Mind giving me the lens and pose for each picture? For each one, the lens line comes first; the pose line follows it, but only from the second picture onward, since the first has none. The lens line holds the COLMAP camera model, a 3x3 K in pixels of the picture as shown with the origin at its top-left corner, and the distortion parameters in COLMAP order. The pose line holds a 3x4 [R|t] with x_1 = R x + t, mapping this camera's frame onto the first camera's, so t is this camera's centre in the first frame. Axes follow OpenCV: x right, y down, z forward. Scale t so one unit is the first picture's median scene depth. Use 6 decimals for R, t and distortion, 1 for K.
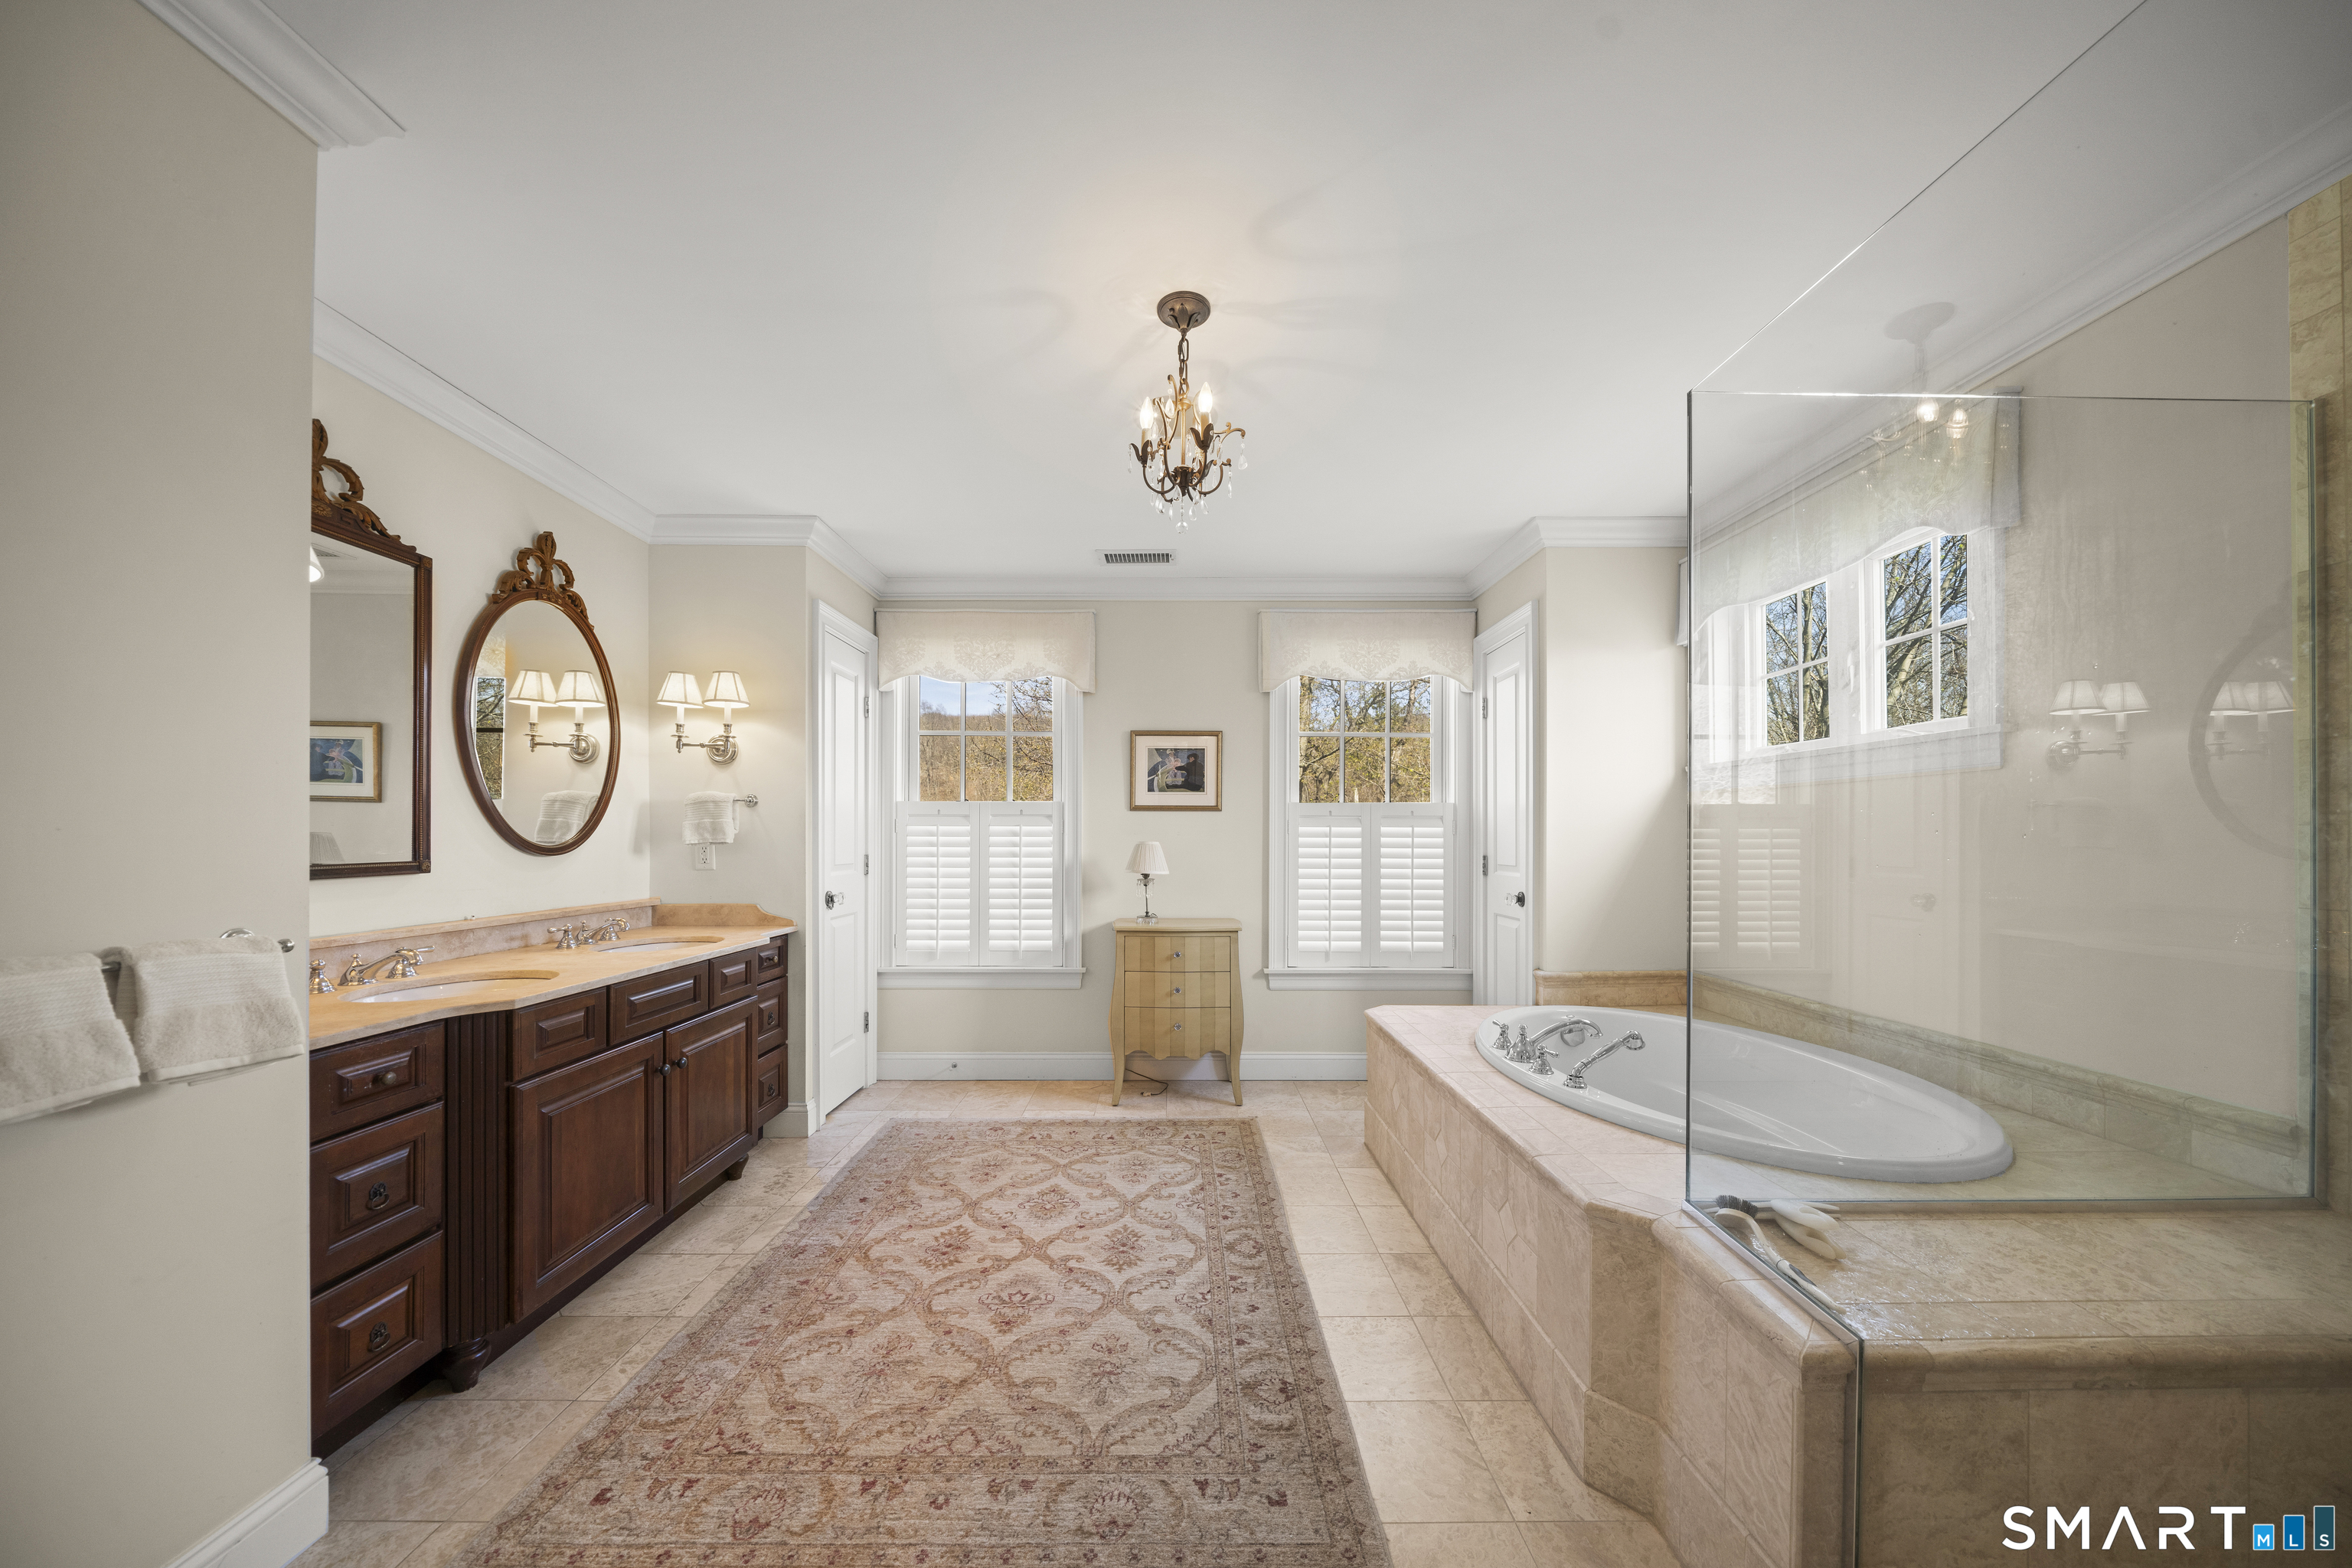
lens RADIAL K [[822.8, 0, 1172.7], [0, 822.8, 833.7], [0, 0, 1]] dist [-0.002527, -0.000129]
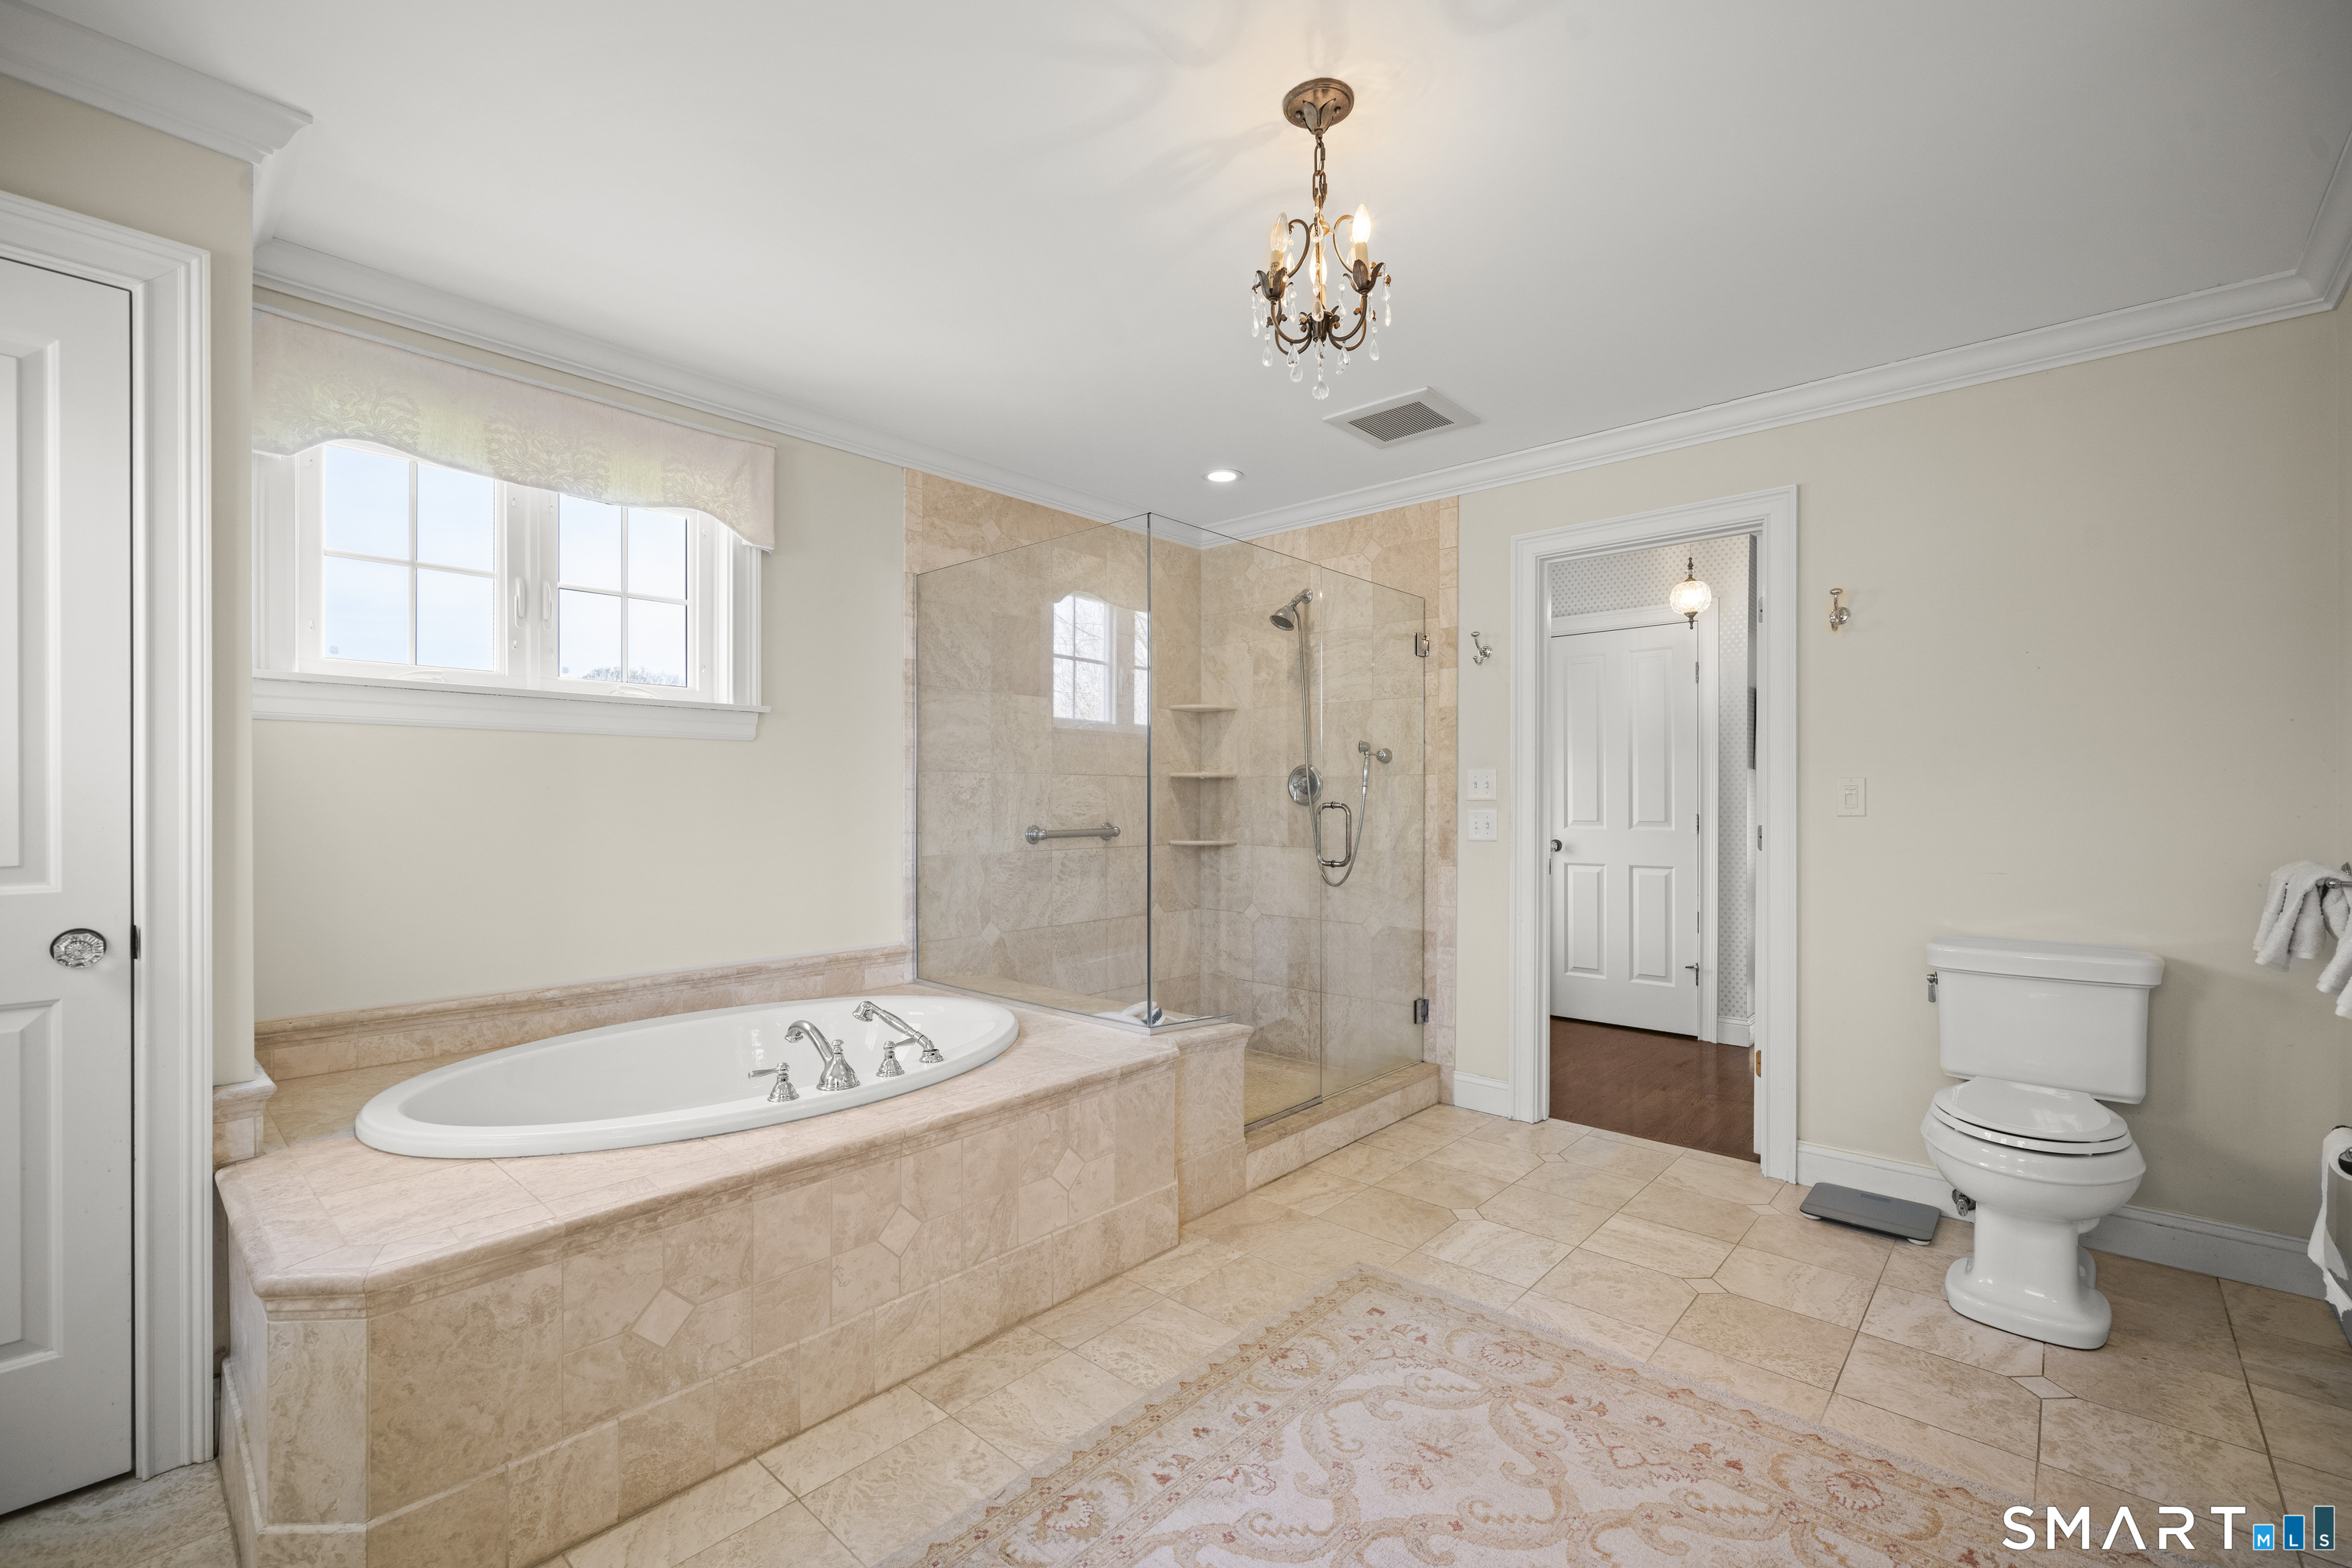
lens RADIAL K [[994.7, 0, 1178.4], [0, 994.7, 800.2], [0, 0, 1]] dist [0.001109, -0.000246]
pose [[-0.740854, -0.003471, 0.671657, -0.511621], [-0.007035, 0.999972, -0.002592, 0.012626], [-0.671629, -0.006645, -0.740857, 1.765665]]
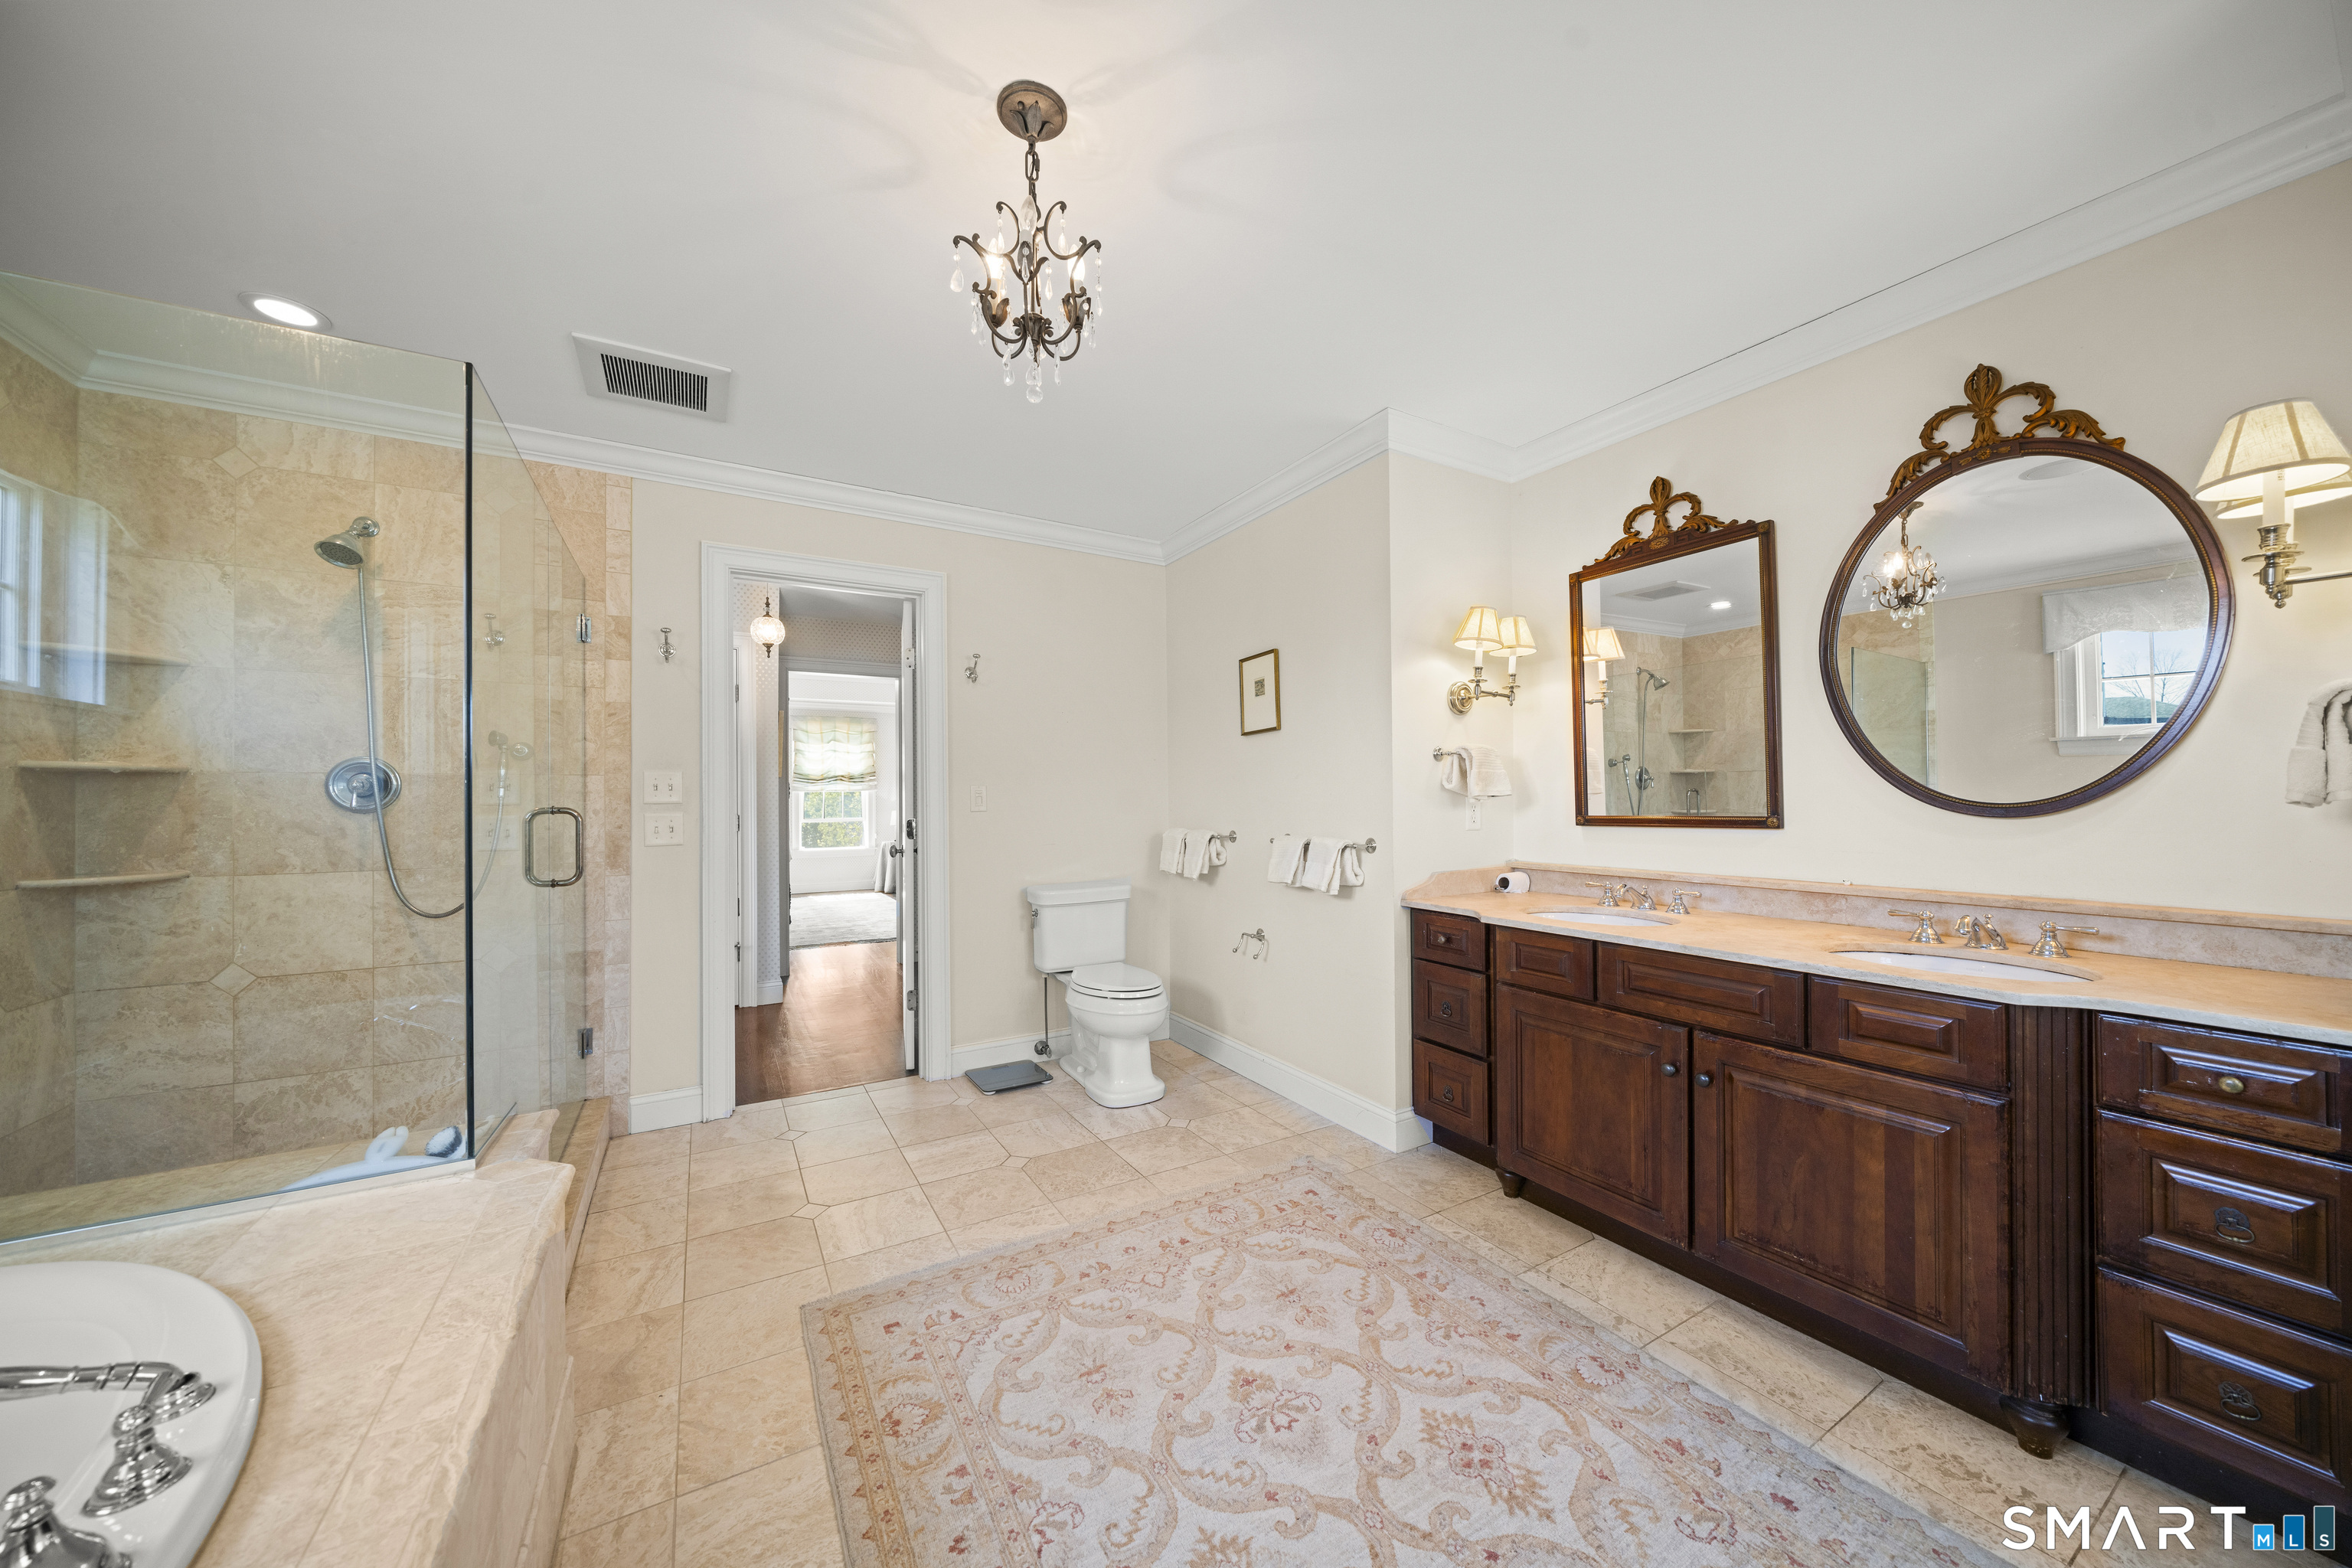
lens RADIAL K [[802.5, 0, 1162.1], [0, 802.5, 791.8], [0, 0, 1]] dist [-0.001666, -0.000078]
pose [[-0.869691, -0.000062, -0.493596, 0.278087], [0.008556, 0.999848, -0.015201, 0.012667], [0.493522, -0.017444, -0.869559, 1.701905]]
